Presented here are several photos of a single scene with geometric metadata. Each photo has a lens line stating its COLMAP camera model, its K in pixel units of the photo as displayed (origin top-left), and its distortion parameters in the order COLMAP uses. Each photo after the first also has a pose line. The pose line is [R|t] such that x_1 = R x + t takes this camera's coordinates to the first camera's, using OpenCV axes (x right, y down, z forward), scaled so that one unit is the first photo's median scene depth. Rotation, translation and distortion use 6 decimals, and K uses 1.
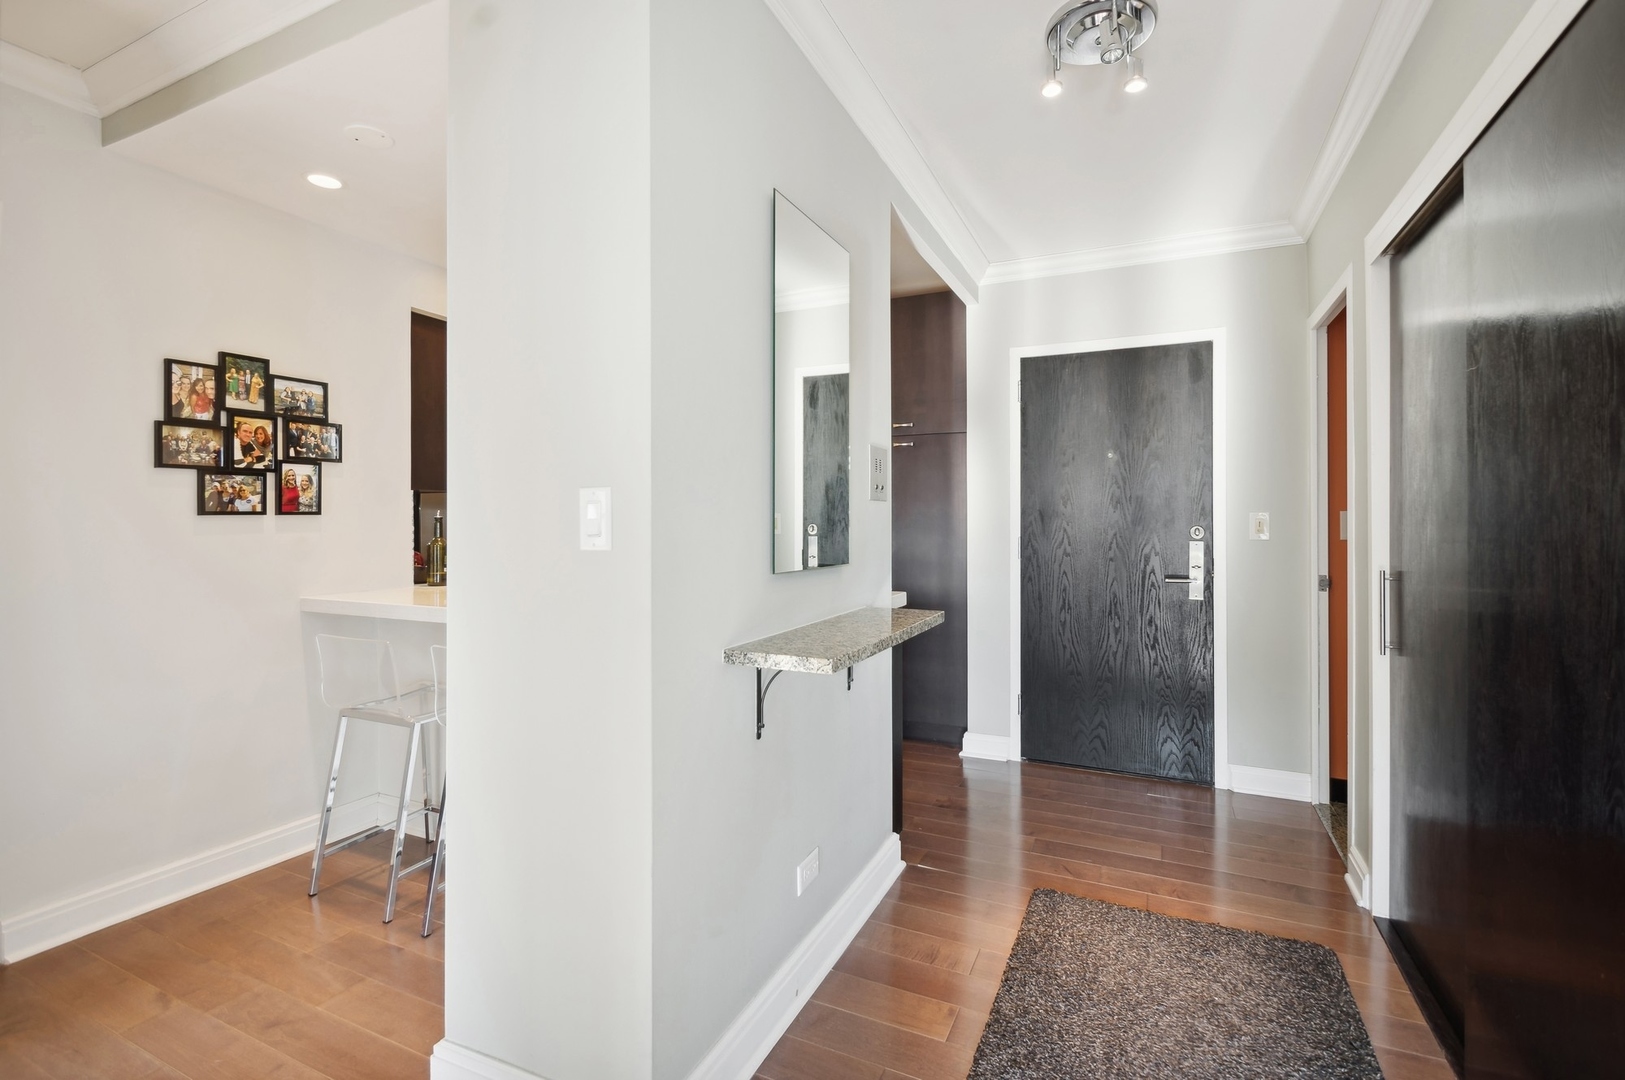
lens RADIAL K [[723.4, 0, 826.3], [0, 723.4, 517.1], [0, 0, 1]] dist [0.016721, -0.012726]
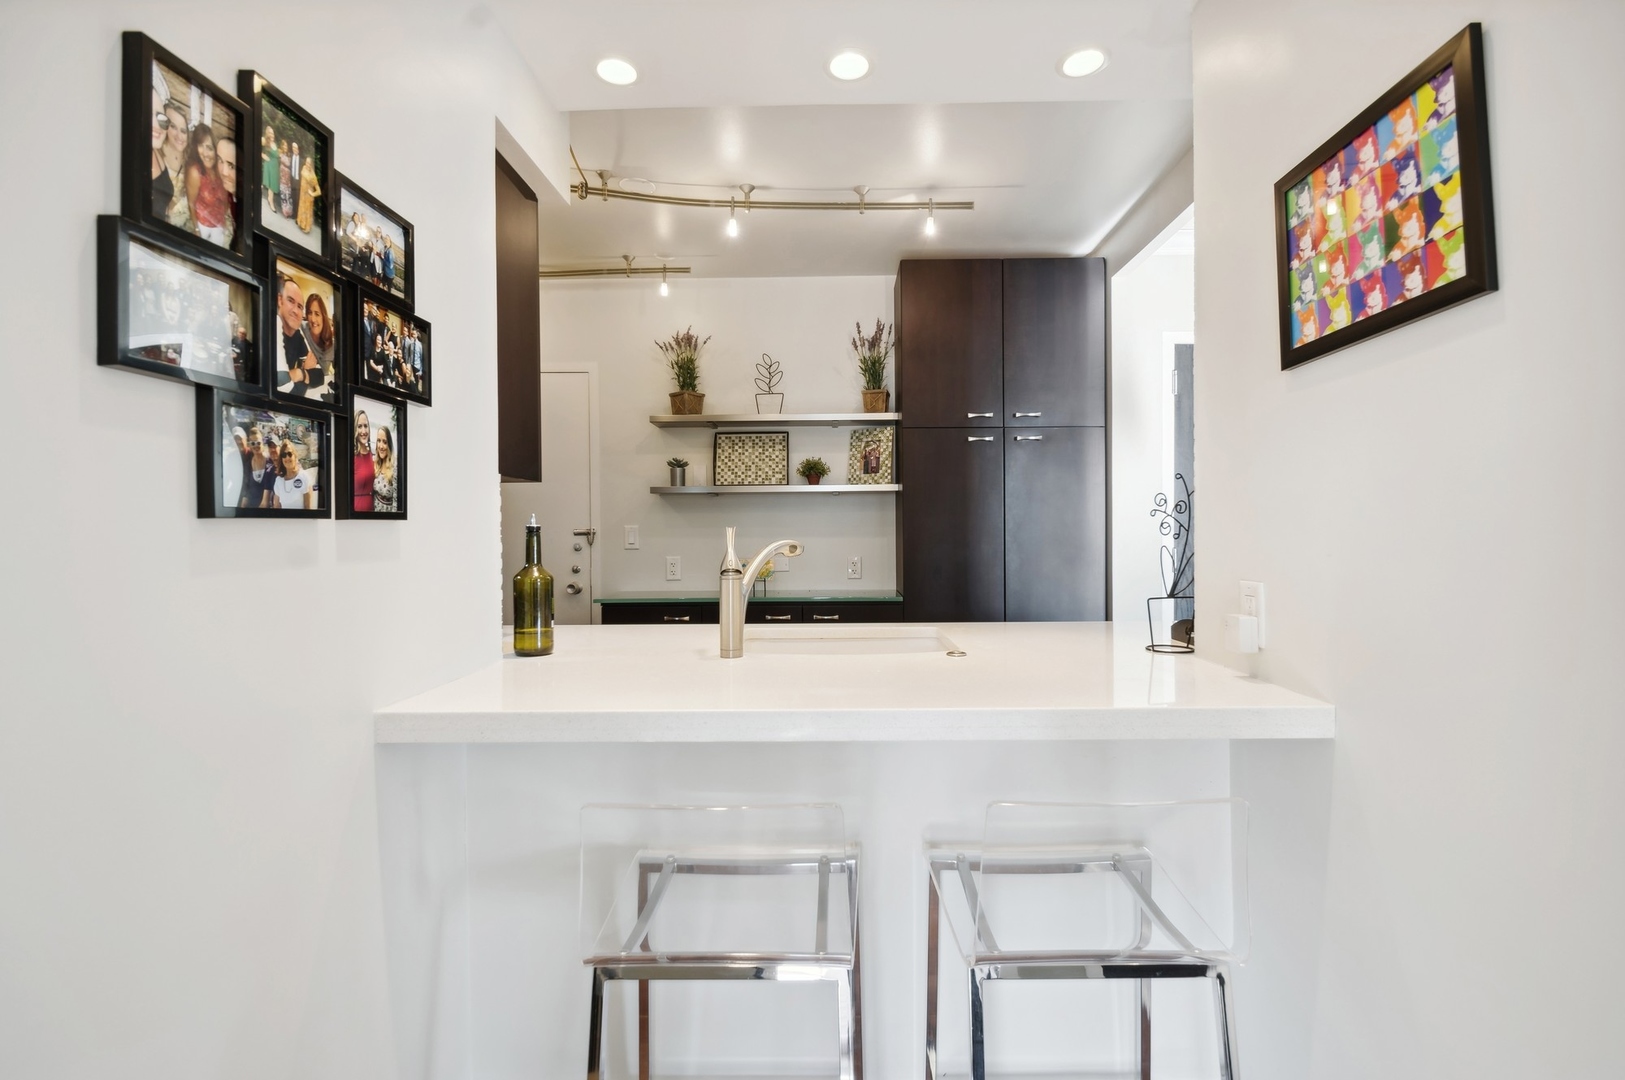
lens RADIAL K [[723.4, 0, 826.3], [0, 723.4, 517.1], [0, 0, 1]] dist [0.016721, -0.012726]
pose [[0.913169, -0.008239, 0.407499, -0.693098], [0.015472, 0.999776, -0.014457, 0.005974], [-0.407288, 0.019507, 0.913091, 0.533826]]
